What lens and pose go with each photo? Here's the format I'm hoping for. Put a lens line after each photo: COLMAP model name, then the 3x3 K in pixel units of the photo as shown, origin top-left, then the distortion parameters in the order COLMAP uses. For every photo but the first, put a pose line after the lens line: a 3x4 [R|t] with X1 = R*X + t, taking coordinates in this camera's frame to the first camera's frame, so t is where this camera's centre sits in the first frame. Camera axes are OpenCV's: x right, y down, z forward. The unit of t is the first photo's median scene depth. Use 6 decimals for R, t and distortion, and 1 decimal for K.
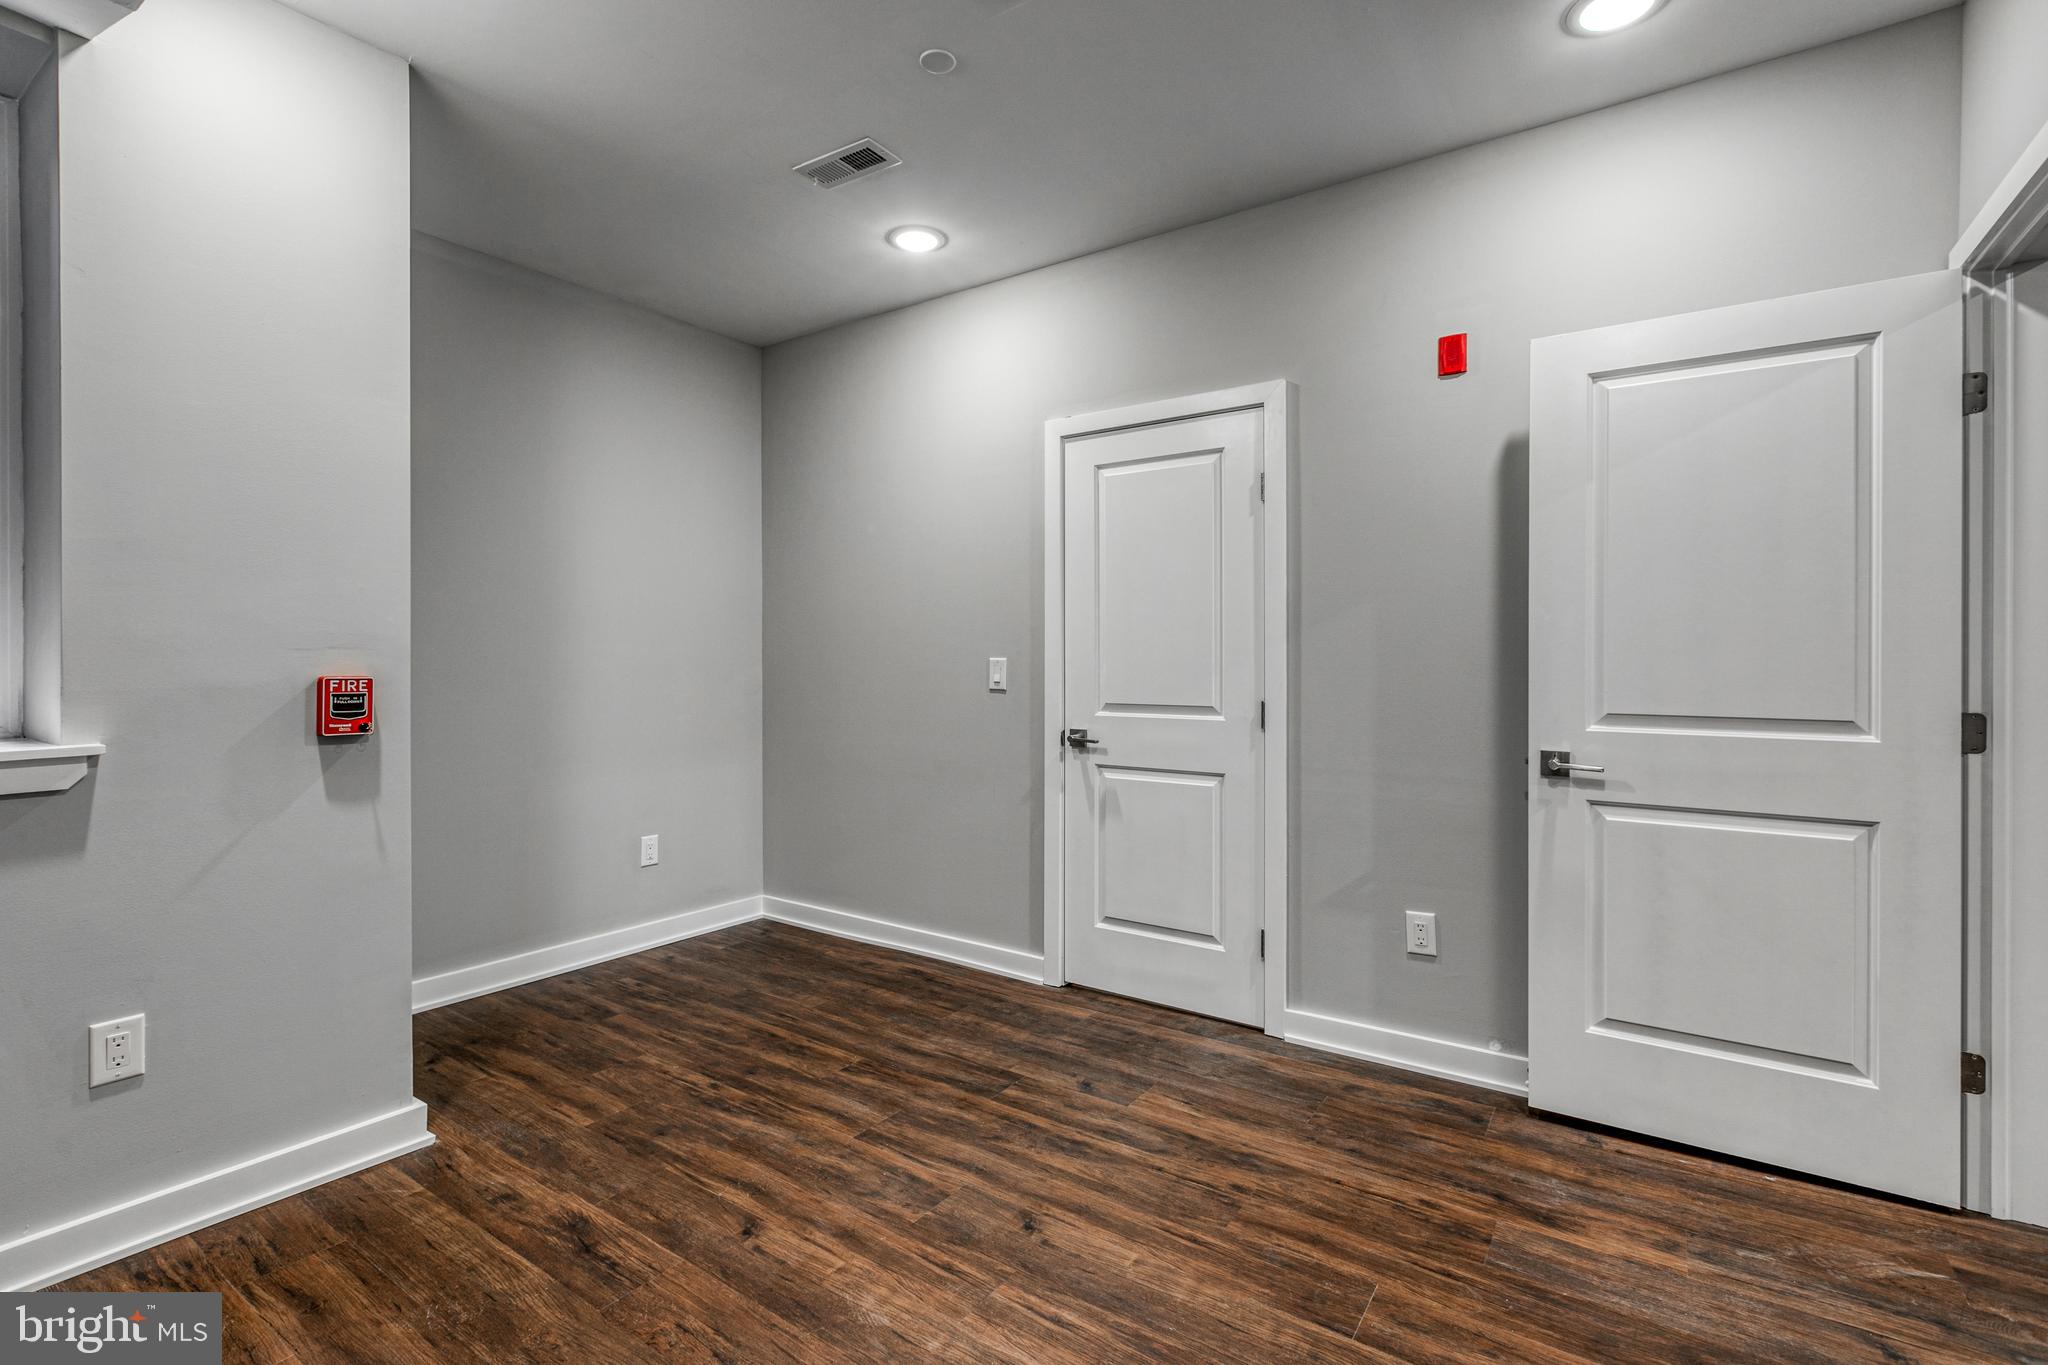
lens RADIAL K [[940.0, 0, 1019.3], [0, 940.0, 646.7], [0, 0, 1]] dist [-0.000091, -0.000304]
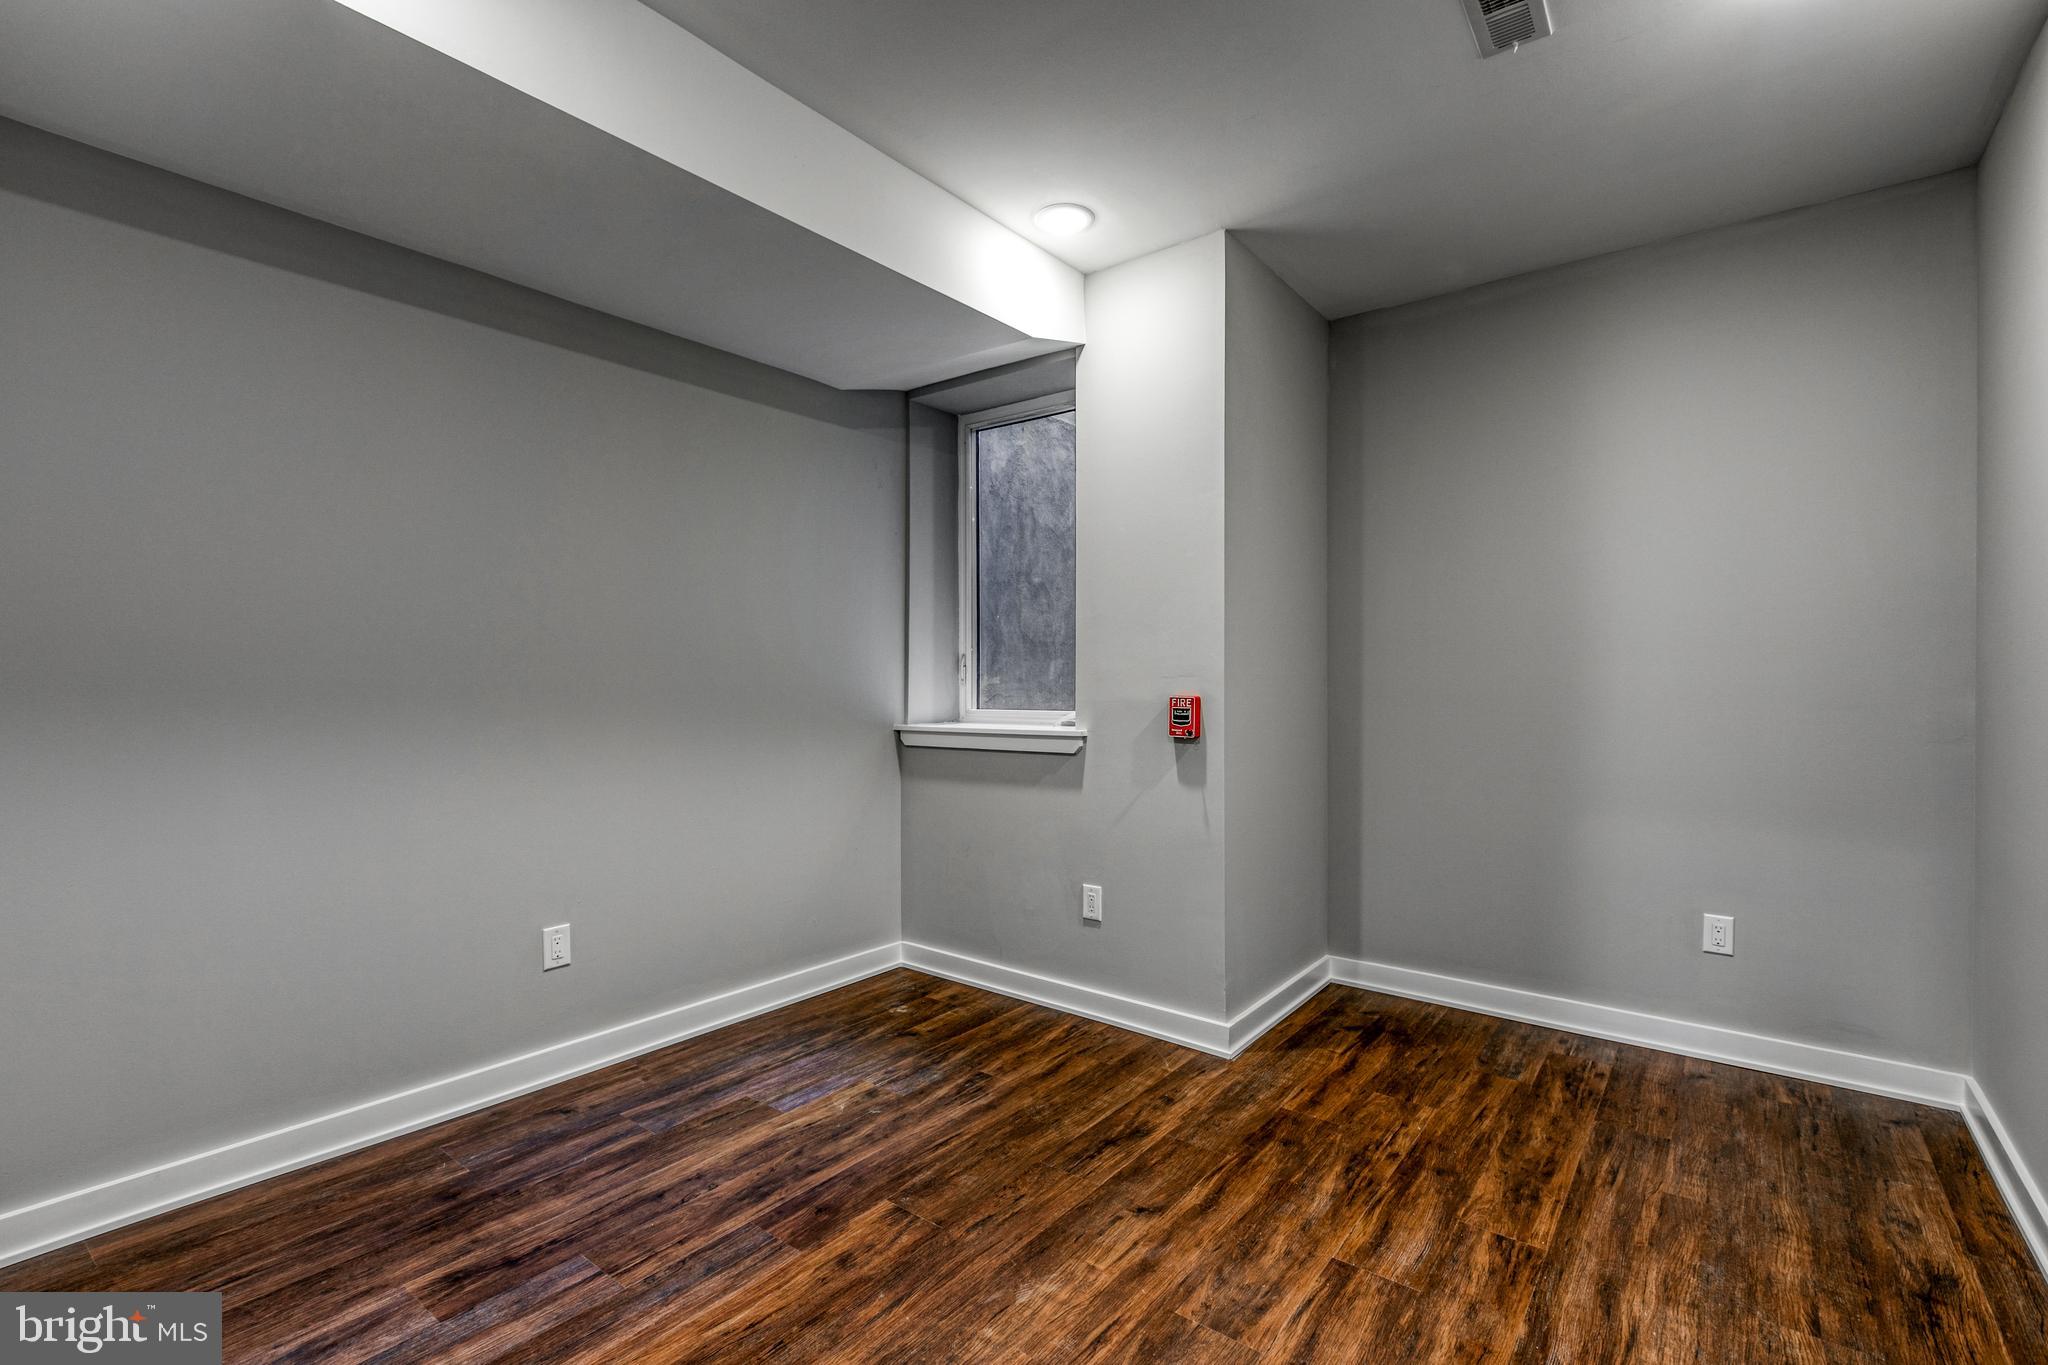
lens RADIAL K [[931.2, 0, 987.1], [0, 931.2, 680.2], [0, 0, 1]] dist [0.003246, 0.000189]
pose [[-0.072529, -0.004637, -0.997356, 0.634825], [0.012348, 0.999908, -0.005547, 0.010187], [0.997290, -0.012717, -0.072465, 0.717302]]
